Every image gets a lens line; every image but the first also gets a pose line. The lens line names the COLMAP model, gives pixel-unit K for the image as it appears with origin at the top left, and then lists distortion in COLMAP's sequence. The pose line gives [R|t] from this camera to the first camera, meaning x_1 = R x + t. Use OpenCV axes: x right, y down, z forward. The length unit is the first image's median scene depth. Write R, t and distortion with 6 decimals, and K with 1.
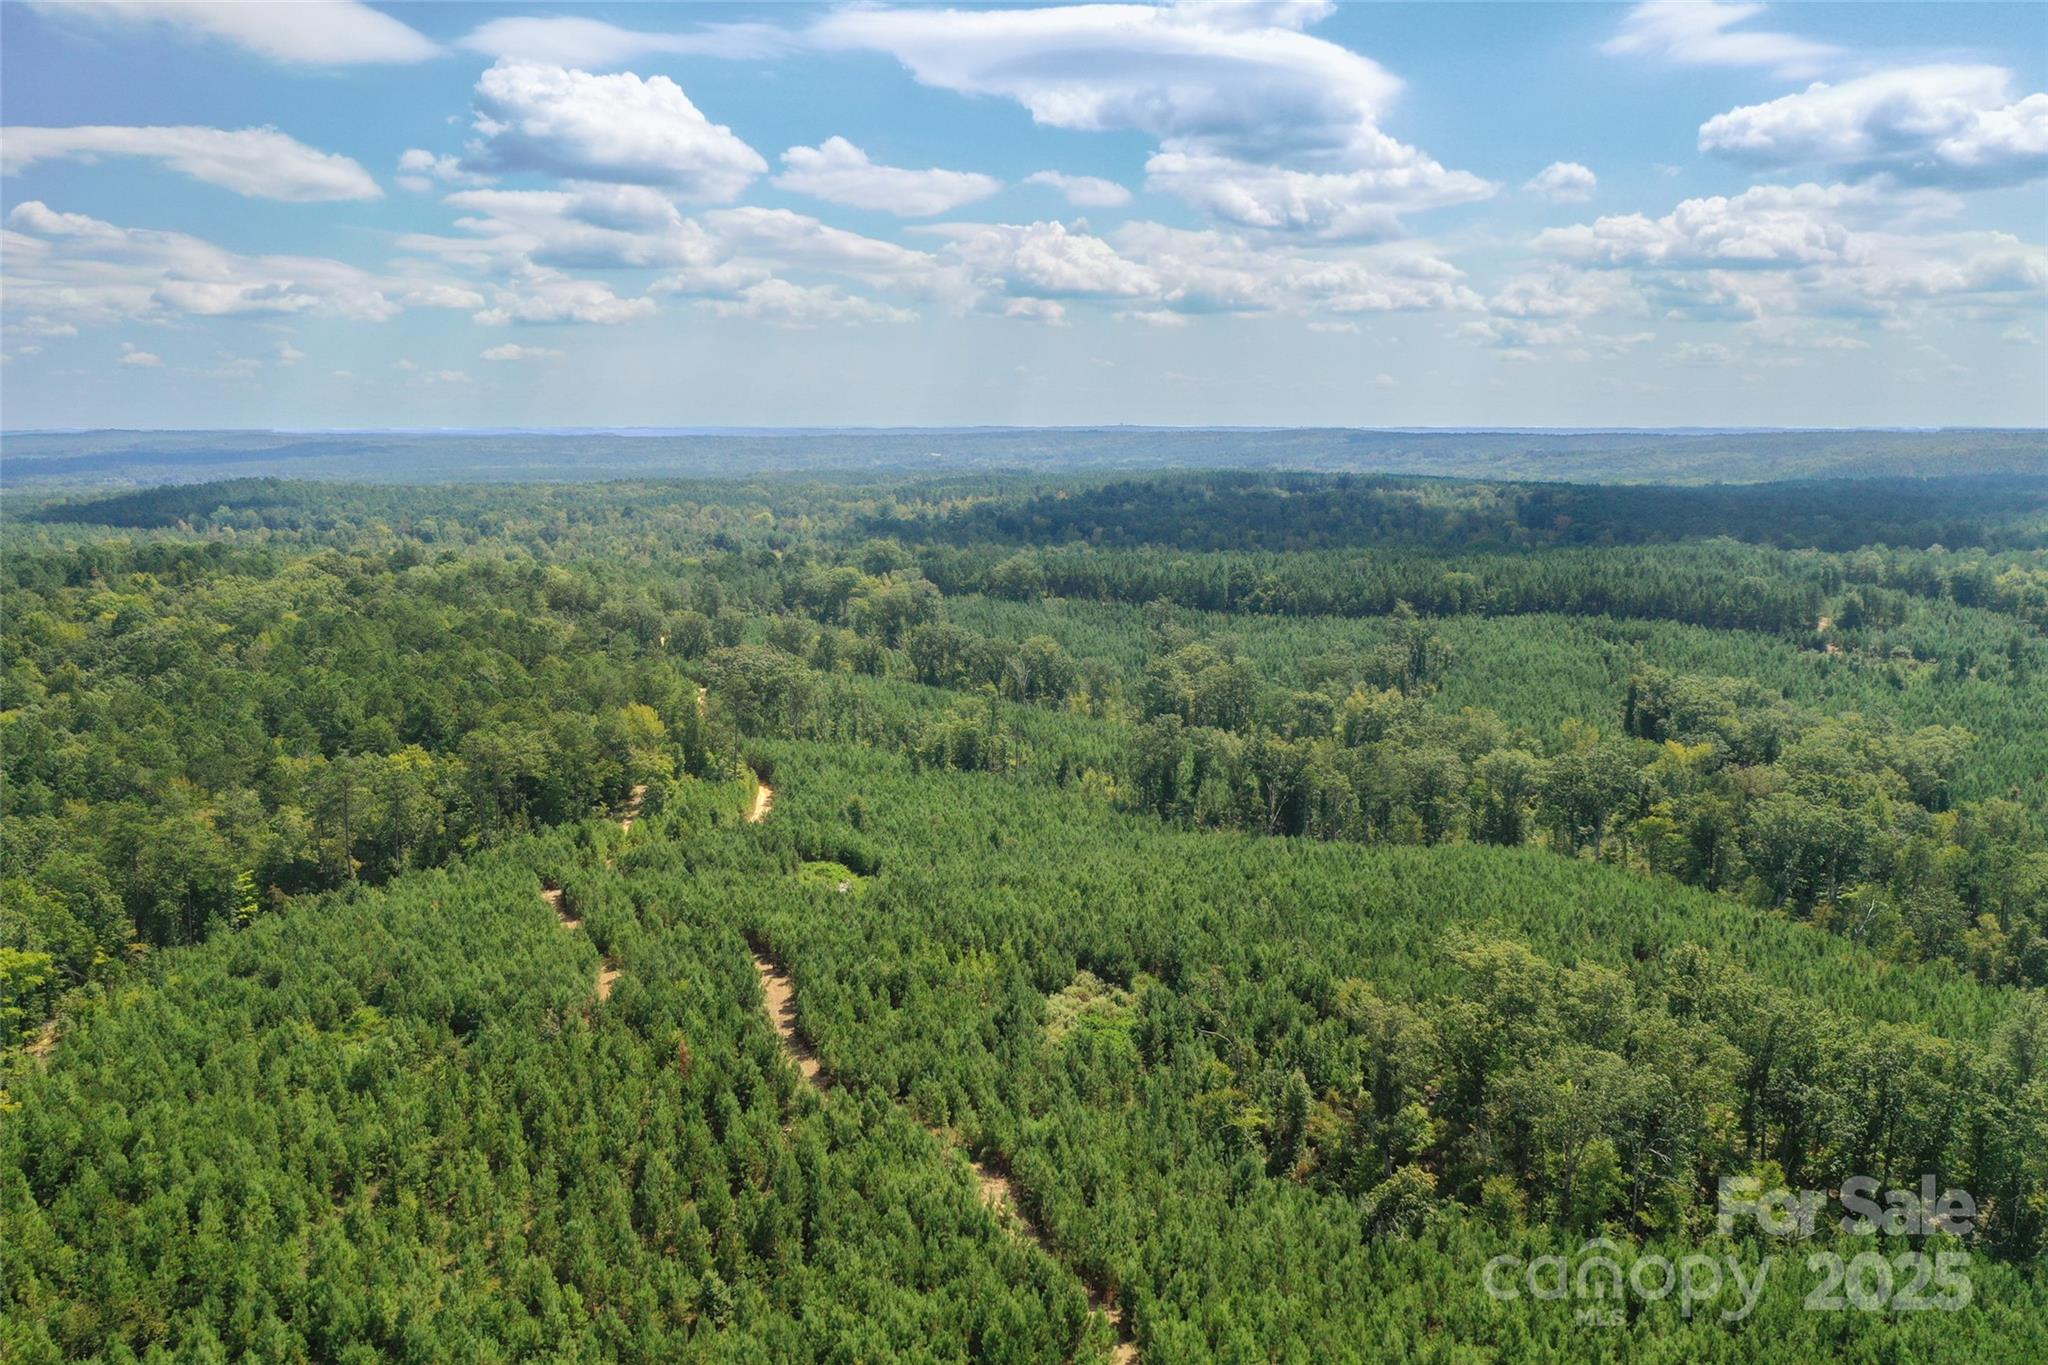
lens RADIAL K [[1597.2, 0, 1048.1], [0, 1597.2, 723.4], [0, 0, 1]] dist [-0.015290, 0.000396]
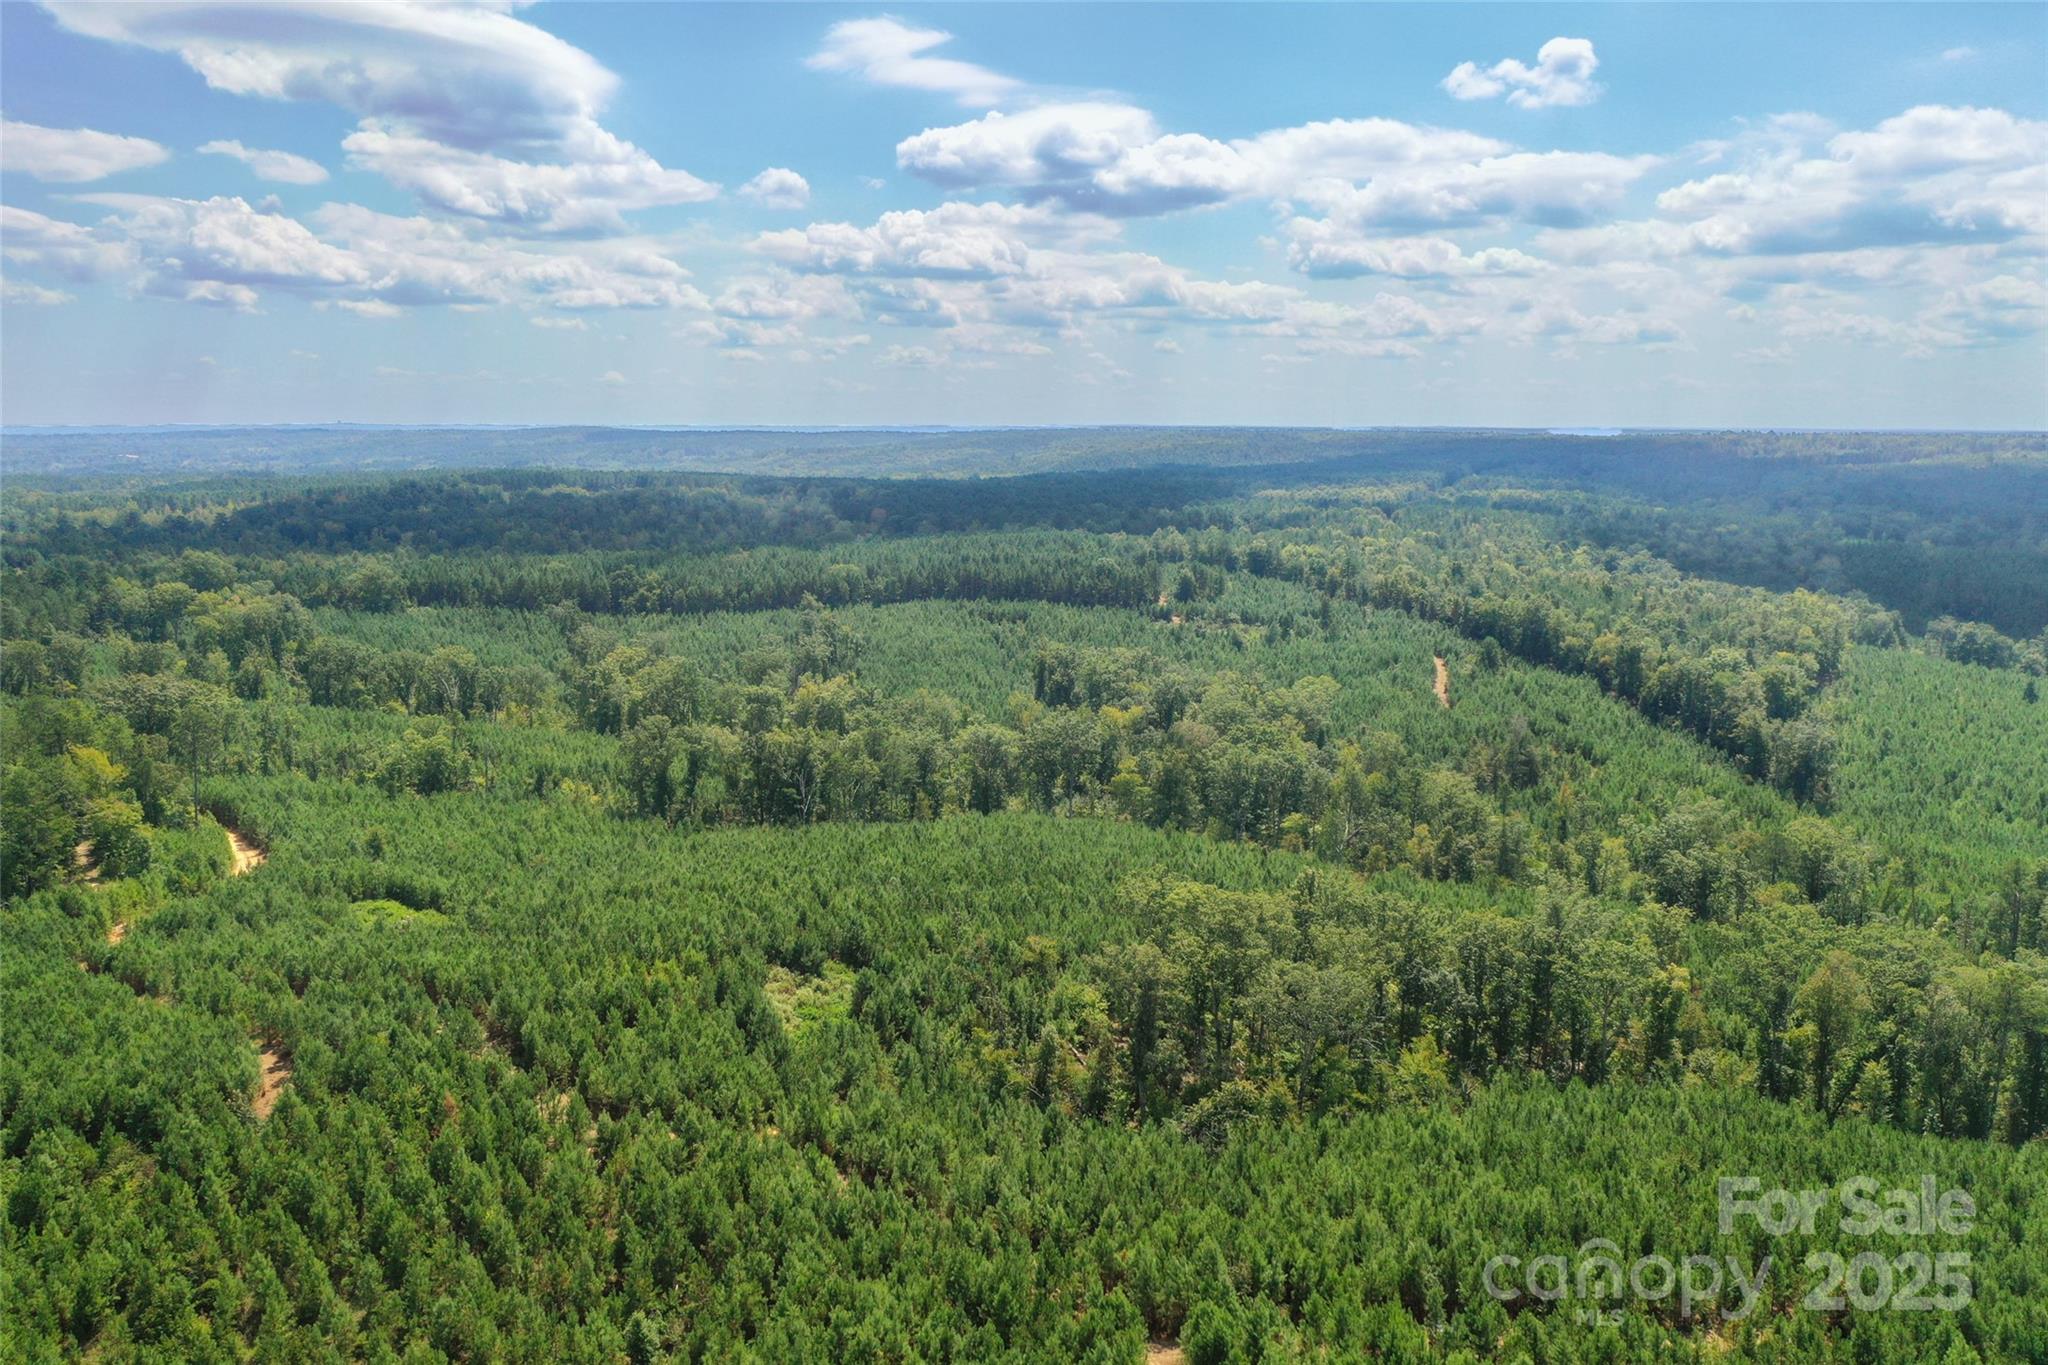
lens RADIAL K [[1597.2, 0, 1019.2], [0, 1597.2, 731.0], [0, 0, 1]] dist [-0.015290, 0.000396]
pose [[0.903250, -0.078239, 0.421921, -0.120310], [0.075822, 0.996867, 0.022533, -0.001306], [-0.422362, 0.011638, 0.906352, 0.013143]]
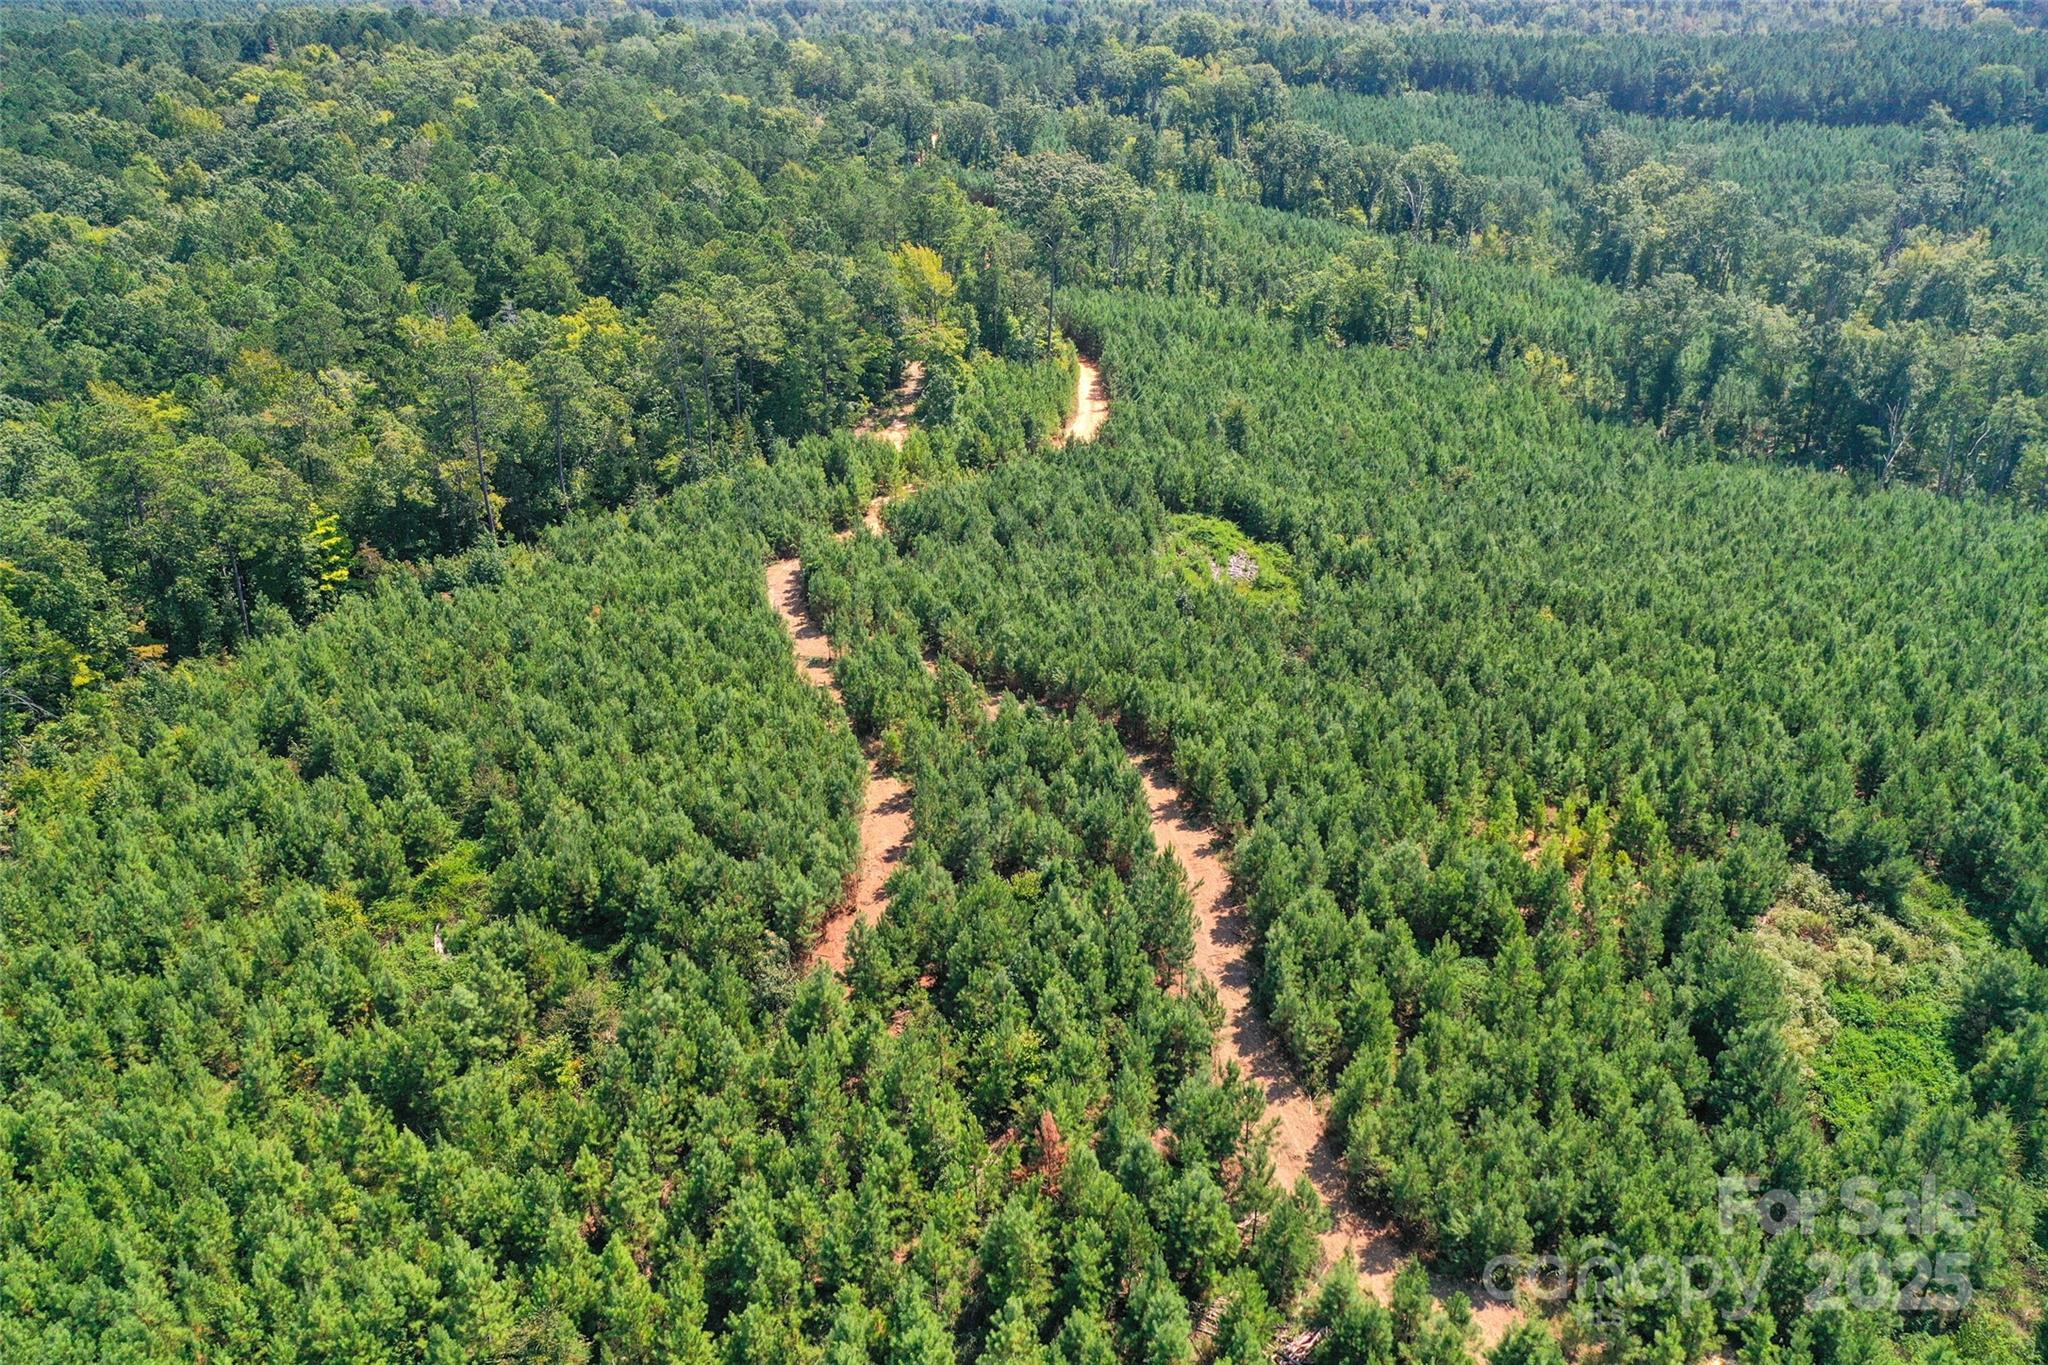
lens RADIAL K [[1597.2, 0, 1046.0], [0, 1597.2, 648.7], [0, 0, 1]] dist [-0.015290, 0.000396]
pose [[0.987229, 0.064661, -0.145595, -0.069278], [-0.025369, 0.966071, 0.257029, -0.016436], [0.157275, -0.250053, 0.955373, 0.241193]]
